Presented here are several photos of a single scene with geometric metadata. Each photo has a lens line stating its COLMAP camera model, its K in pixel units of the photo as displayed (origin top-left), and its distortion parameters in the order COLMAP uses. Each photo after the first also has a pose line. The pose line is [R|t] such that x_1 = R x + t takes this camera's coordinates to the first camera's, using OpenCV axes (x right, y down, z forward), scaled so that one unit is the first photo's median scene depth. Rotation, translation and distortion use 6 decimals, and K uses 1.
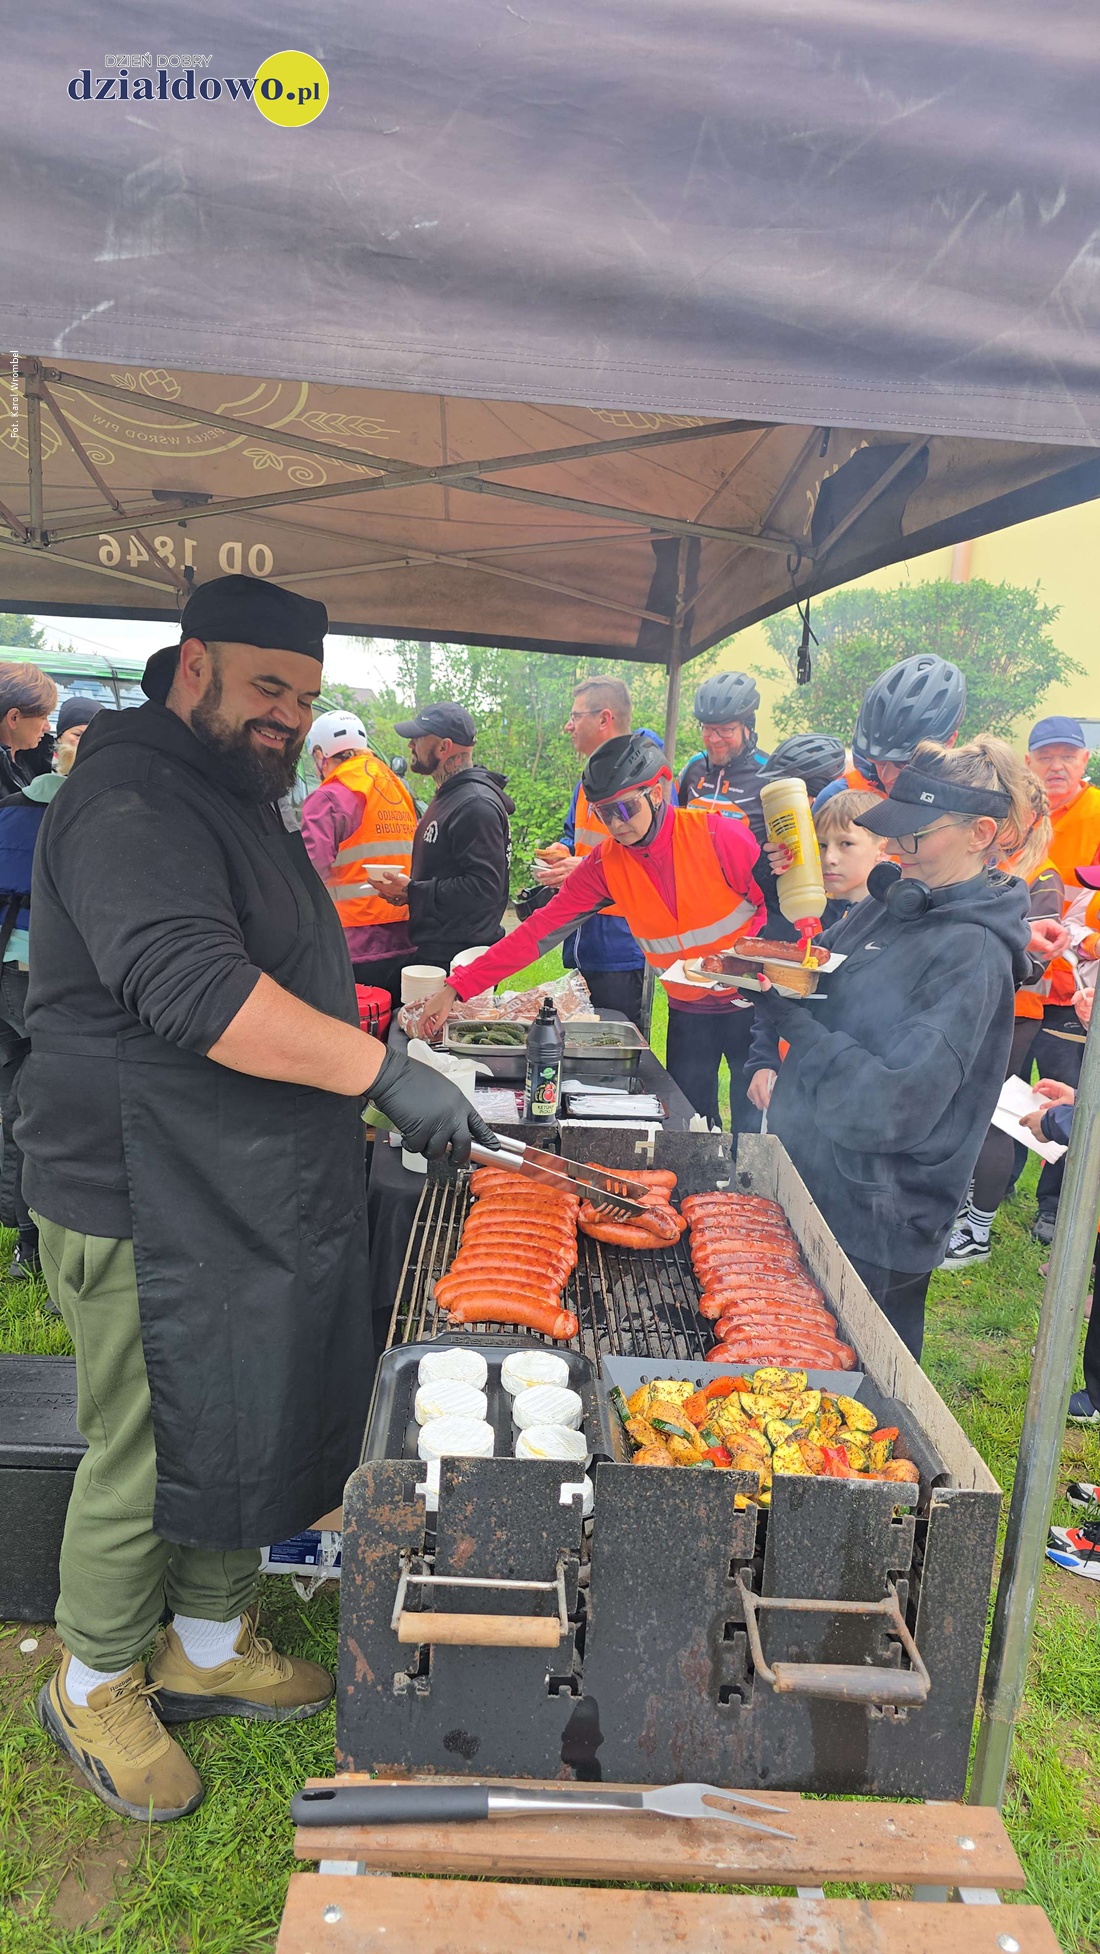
lens RADIAL K [[1325.8, 0, 556.9], [0, 1325.8, 971.6], [0, 0, 1]] dist [0.030381, -0.016959]
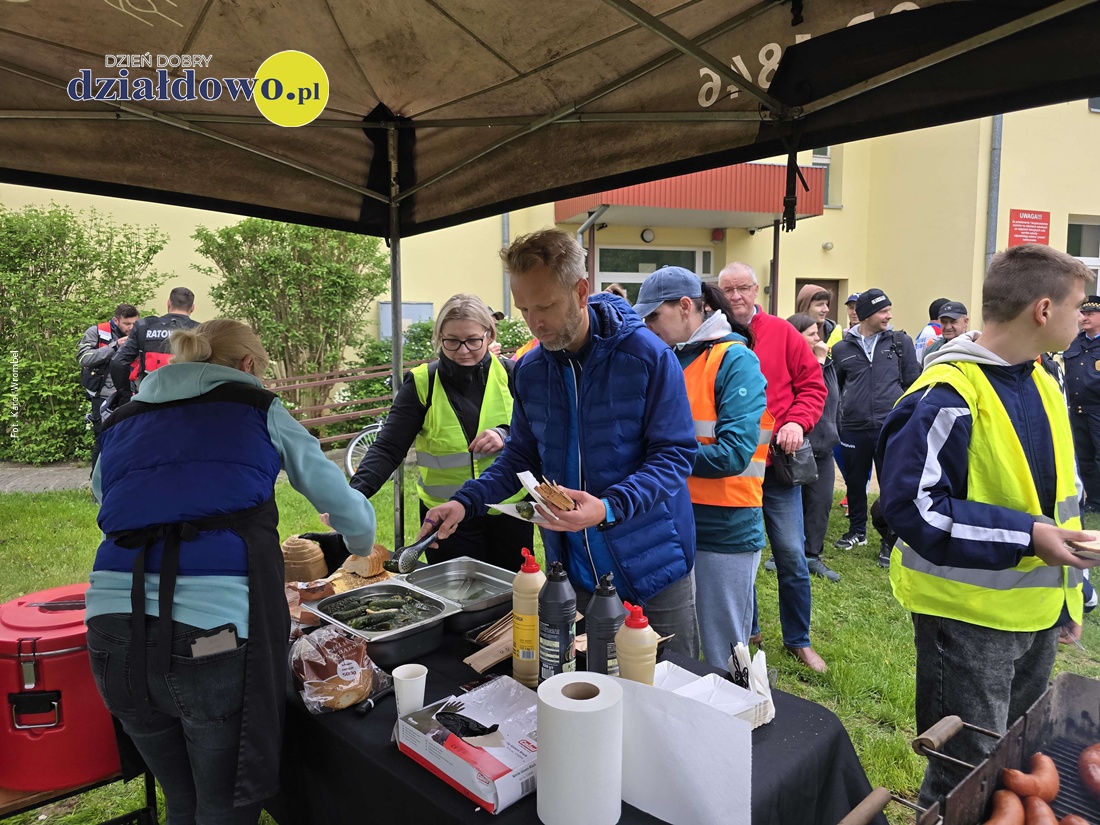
lens RADIAL K [[742.9, 0, 560.3], [0, 742.9, 413.2], [0, 0, 1]] dist [0.041632, -0.034065]
pose [[0.754403, -0.110469, 0.647050, -0.318442], [0.141220, 0.989969, 0.004364, -0.080467], [-0.641041, 0.088084, 0.762435, 0.554803]]
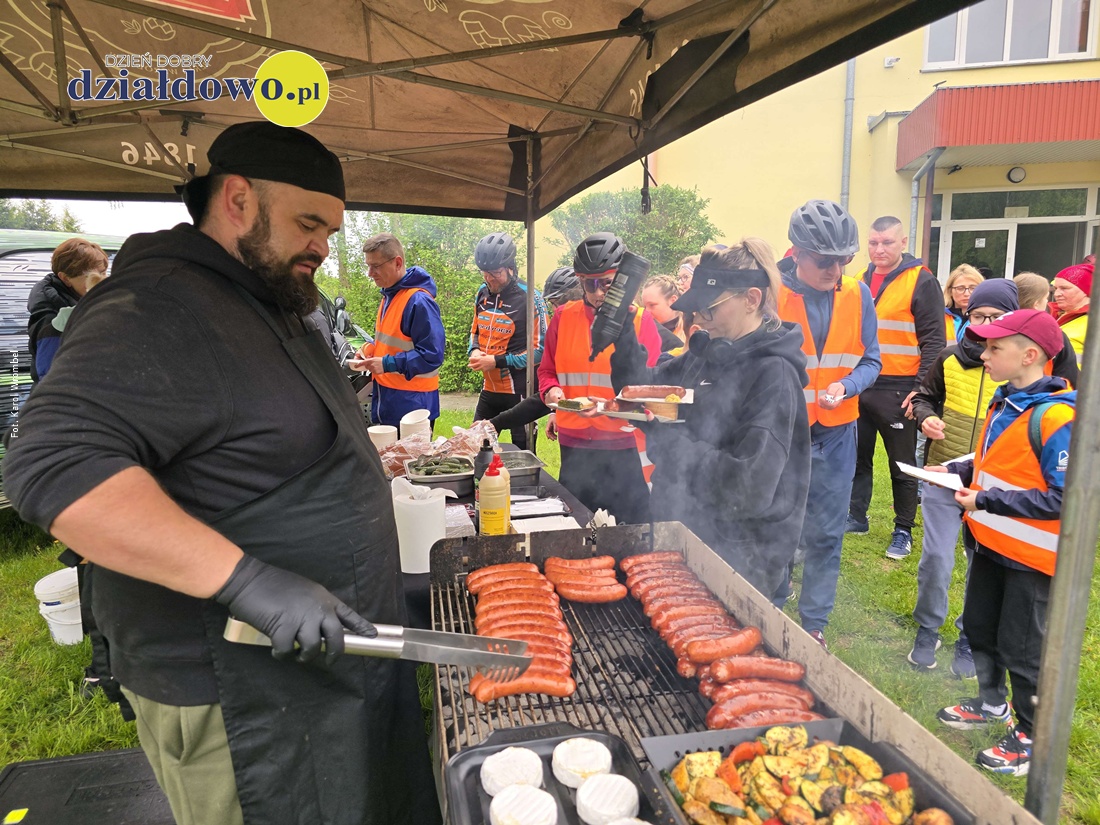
lens RADIAL K [[742.9, 0, 573.2], [0, 742.9, 408.3], [0, 0, 1]] dist [0.041632, -0.034065]
pose [[0.979119, -0.080330, 0.186743, -0.057280], [0.082906, 0.996539, -0.006013, -0.000617], [-0.185614, 0.021369, 0.982390, 0.168204]]
